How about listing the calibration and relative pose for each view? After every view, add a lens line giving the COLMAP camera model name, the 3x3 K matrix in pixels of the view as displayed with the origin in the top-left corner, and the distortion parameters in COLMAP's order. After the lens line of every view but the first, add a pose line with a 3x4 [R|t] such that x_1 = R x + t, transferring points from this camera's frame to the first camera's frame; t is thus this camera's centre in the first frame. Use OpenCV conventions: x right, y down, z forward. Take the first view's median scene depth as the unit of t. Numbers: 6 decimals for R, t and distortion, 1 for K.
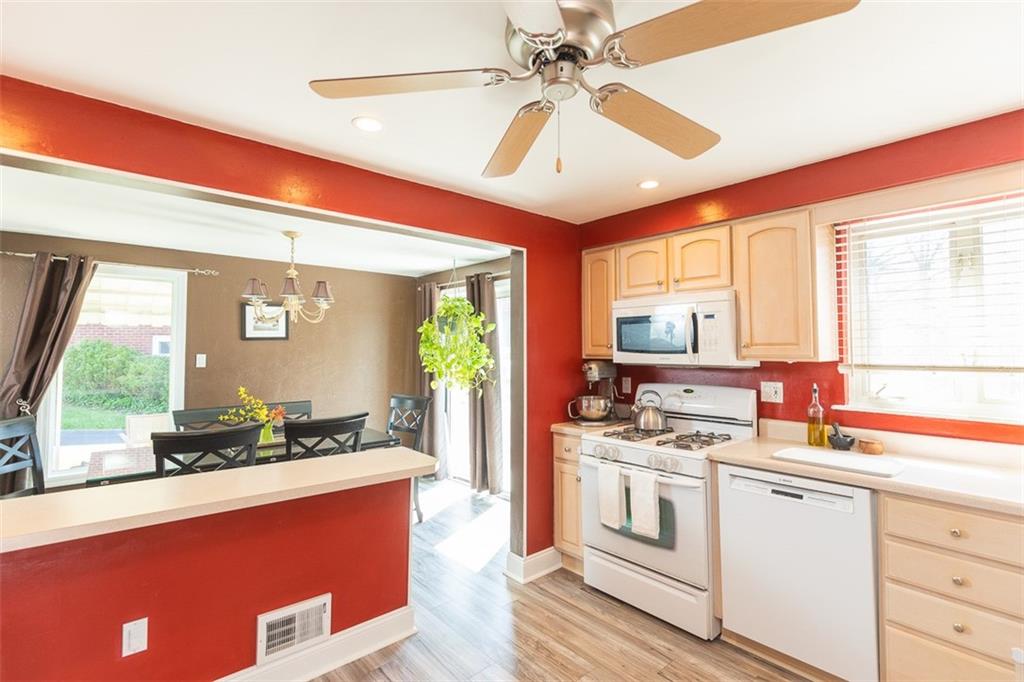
lens RADIAL K [[475.5, 0, 512.0], [0, 475.5, 341.0], [0, 0, 1]] dist [0.000534, 0.000180]
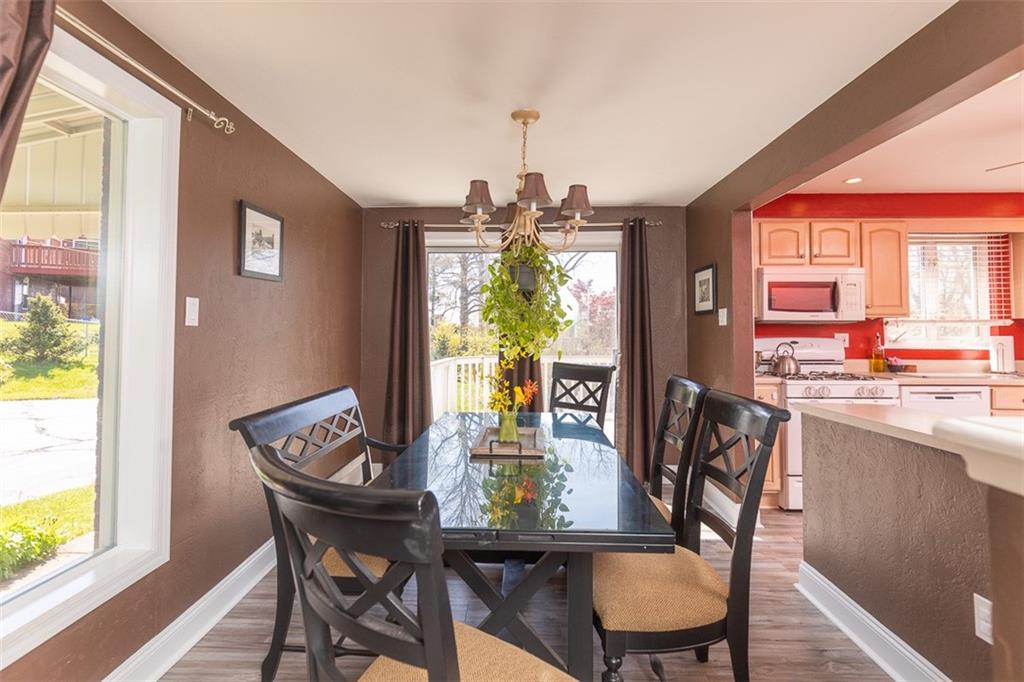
lens RADIAL K [[489.2, 0, 510.5], [0, 489.2, 311.5], [0, 0, 1]] dist [0.000017, 0.000406]
pose [[0.680803, 0.027371, 0.731955, -1.130484], [-0.018598, 0.999625, -0.020082, 0.062906], [-0.732231, 0.000059, 0.681057, 0.662350]]
